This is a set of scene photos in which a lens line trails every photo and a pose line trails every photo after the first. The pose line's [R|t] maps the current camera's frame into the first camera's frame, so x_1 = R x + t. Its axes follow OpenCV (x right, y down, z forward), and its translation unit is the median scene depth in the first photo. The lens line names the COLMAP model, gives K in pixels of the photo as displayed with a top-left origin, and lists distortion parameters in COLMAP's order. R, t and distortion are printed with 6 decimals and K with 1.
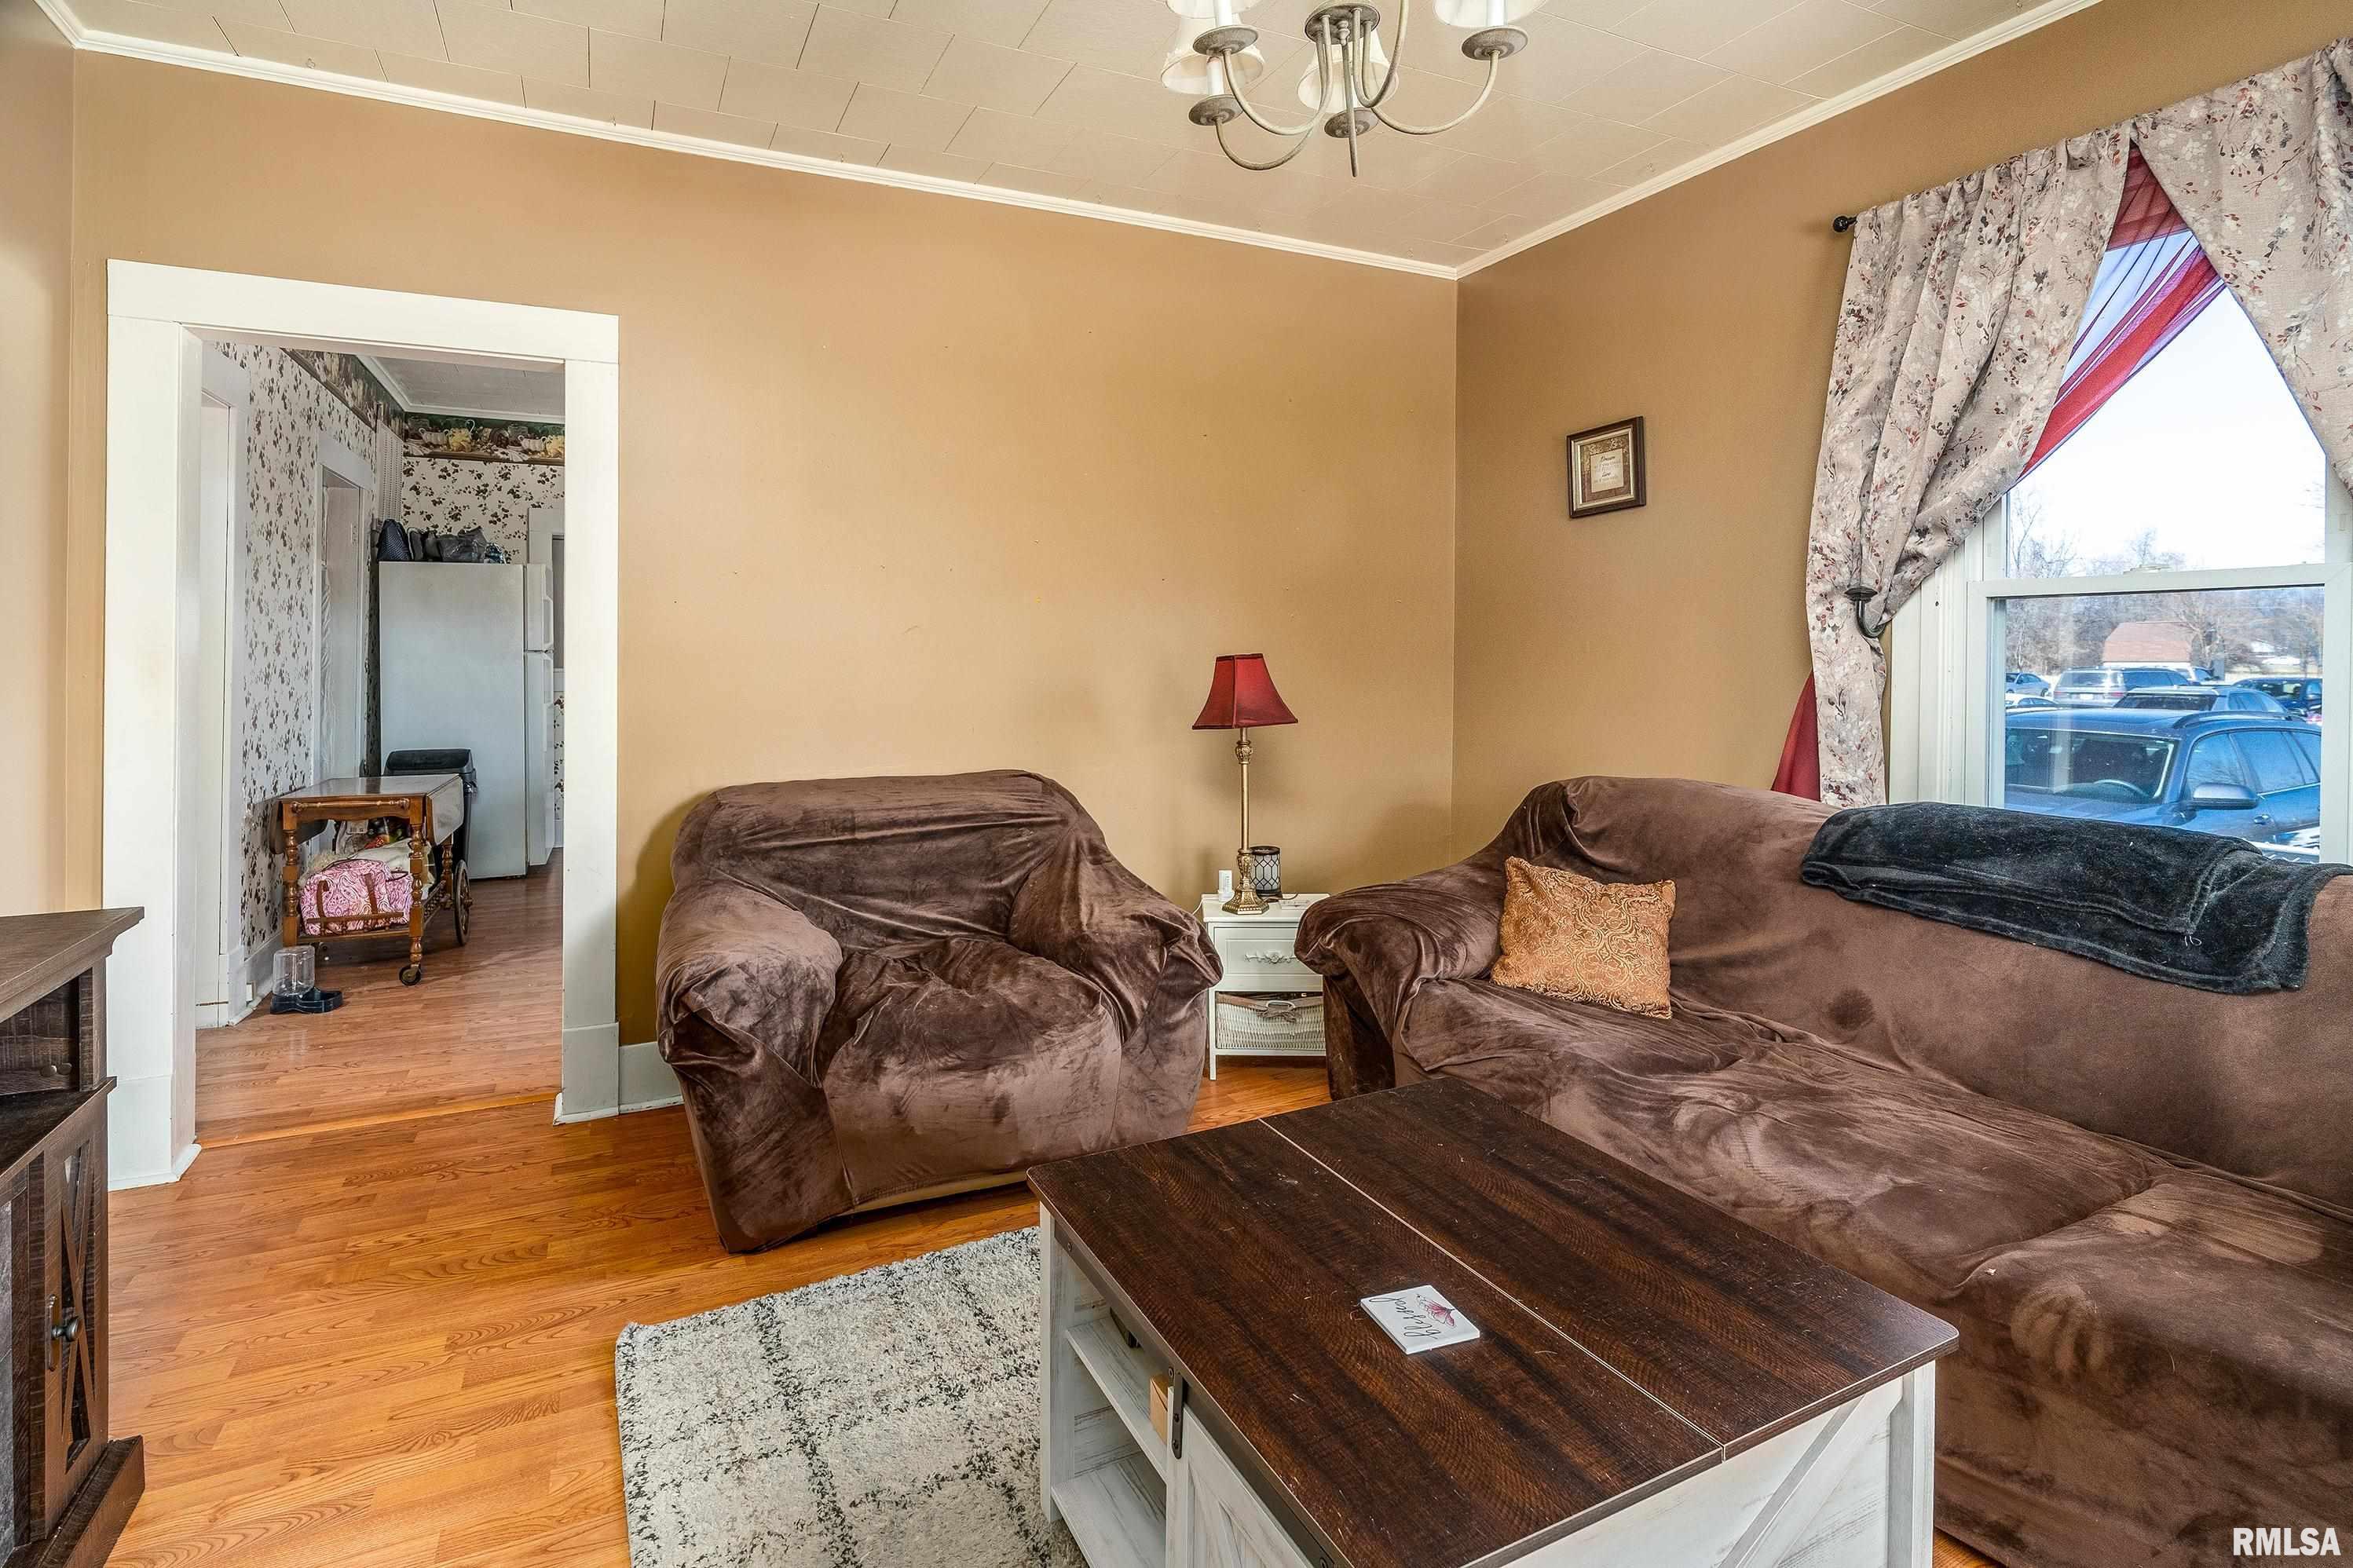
lens RADIAL K [[1108.7, 0, 1172.4], [0, 1108.7, 785.5], [0, 0, 1]] dist [-0.012490, 0.000576]
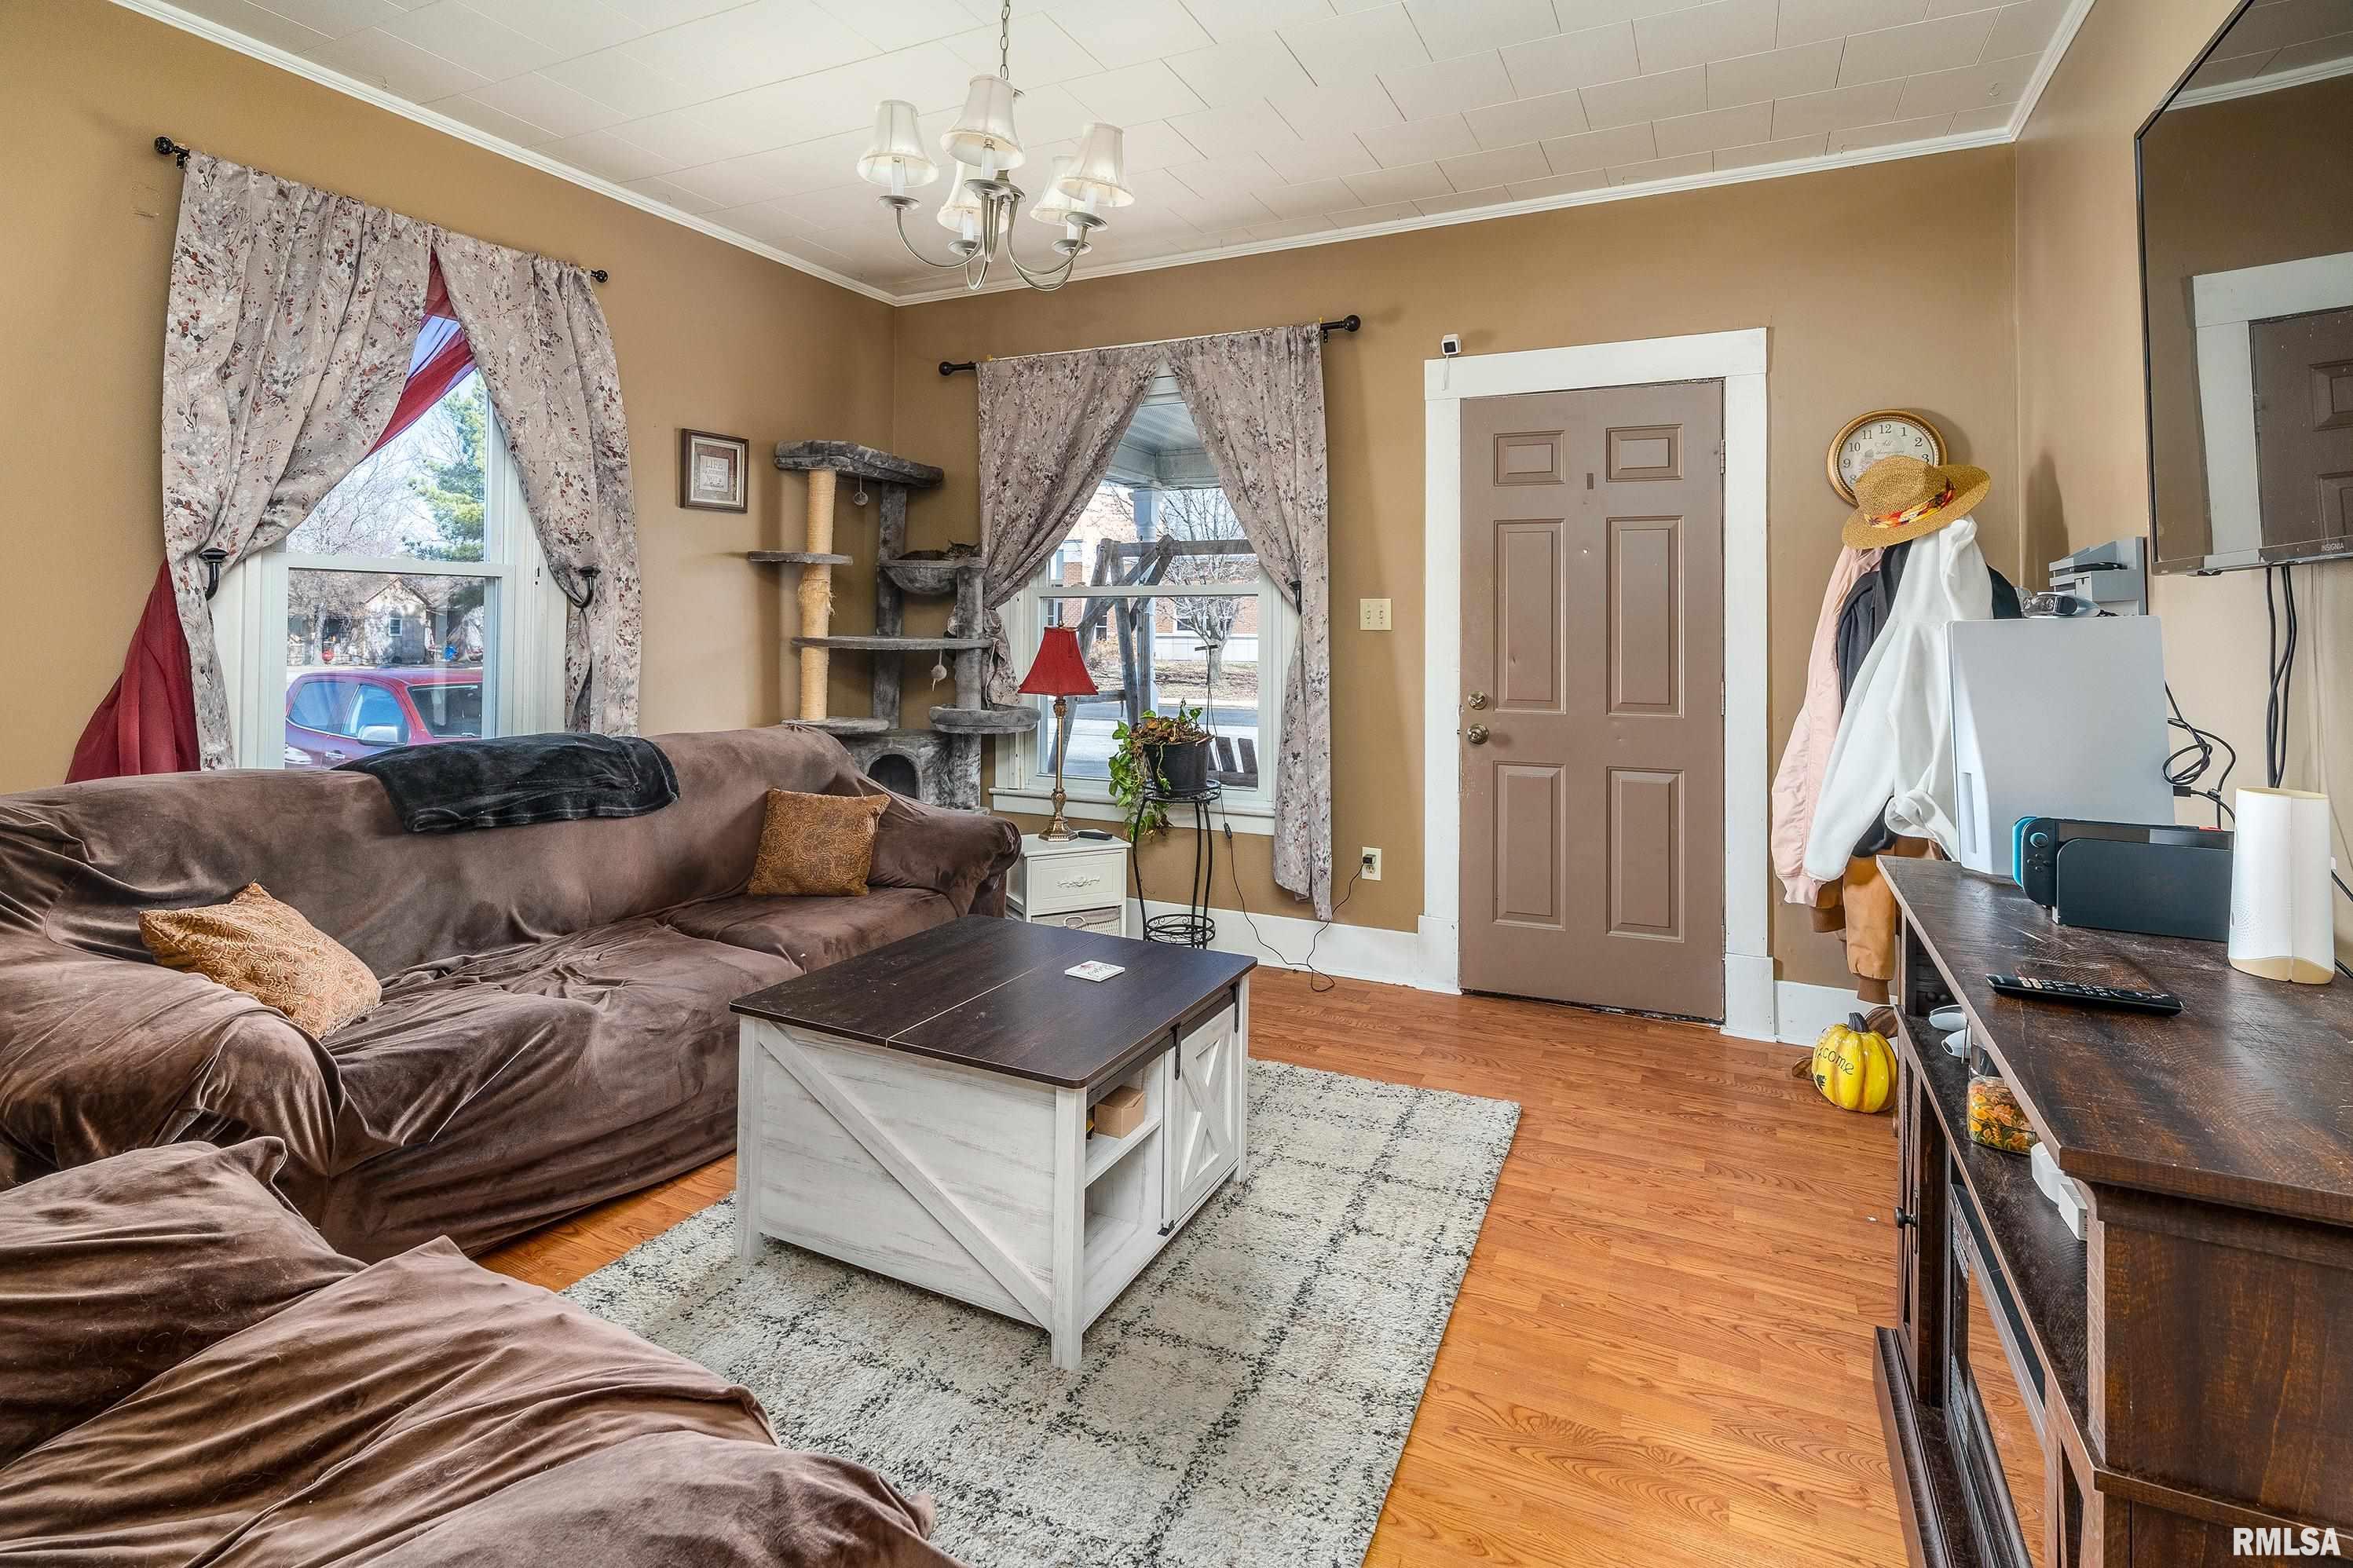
lens RADIAL K [[1108.7, 0, 1178.3], [0, 1108.7, 793.6], [0, 0, 1]] dist [-0.012490, 0.000576]
pose [[-0.609931, -0.112624, 0.784410, -0.777927], [0.100686, 0.970814, 0.217677, -0.115894], [-0.786032, 0.211747, -0.580790, 1.121622]]
